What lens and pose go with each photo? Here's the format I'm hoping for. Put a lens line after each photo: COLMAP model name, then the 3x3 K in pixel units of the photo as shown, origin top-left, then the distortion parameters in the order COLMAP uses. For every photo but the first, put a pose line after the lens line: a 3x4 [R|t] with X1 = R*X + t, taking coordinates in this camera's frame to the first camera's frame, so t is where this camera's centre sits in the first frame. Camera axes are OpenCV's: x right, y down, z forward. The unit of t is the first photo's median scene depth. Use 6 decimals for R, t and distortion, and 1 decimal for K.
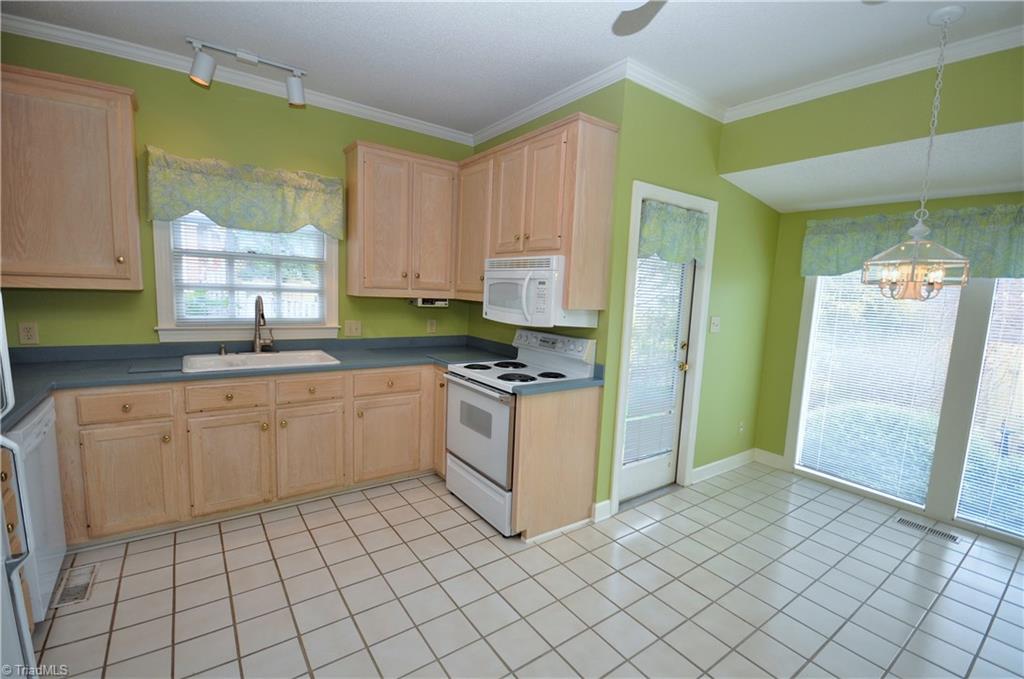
lens RADIAL K [[453.1, 0, 516.2], [0, 453.1, 348.7], [0, 0, 1]] dist [-0.002203, -0.000596]
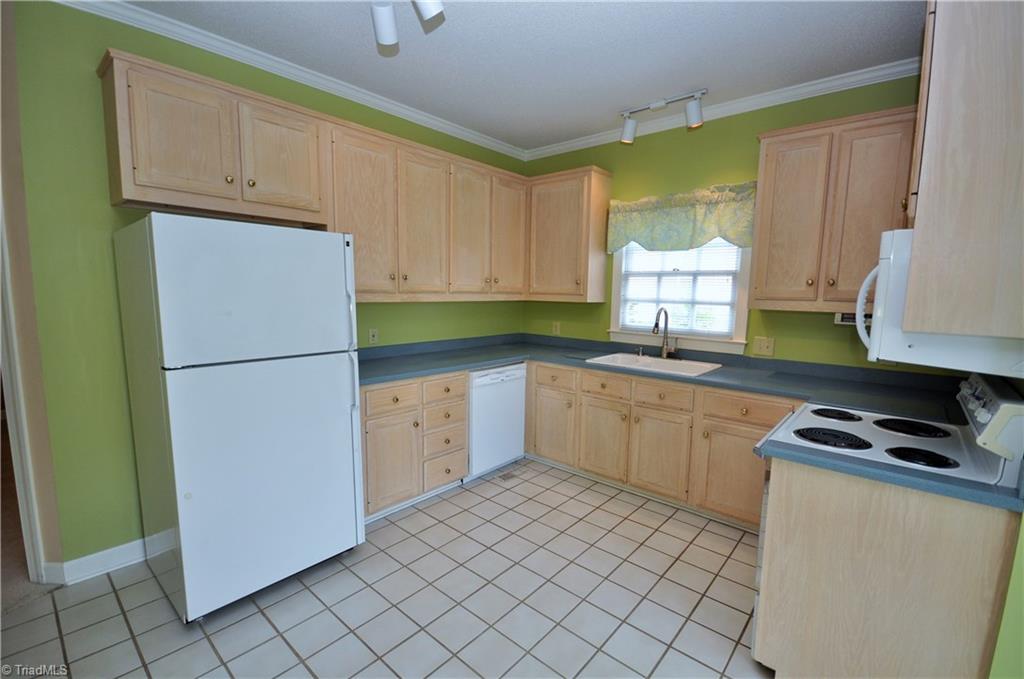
lens RADIAL K [[452.1, 0, 510.4], [0, 452.1, 346.7], [0, 0, 1]] dist [0.002862, 0.000125]
pose [[0.220834, 0.083556, -0.971726, 0.457901], [-0.133501, 0.989535, 0.054748, -0.031152], [0.966131, 0.117636, 0.229678, 0.382664]]
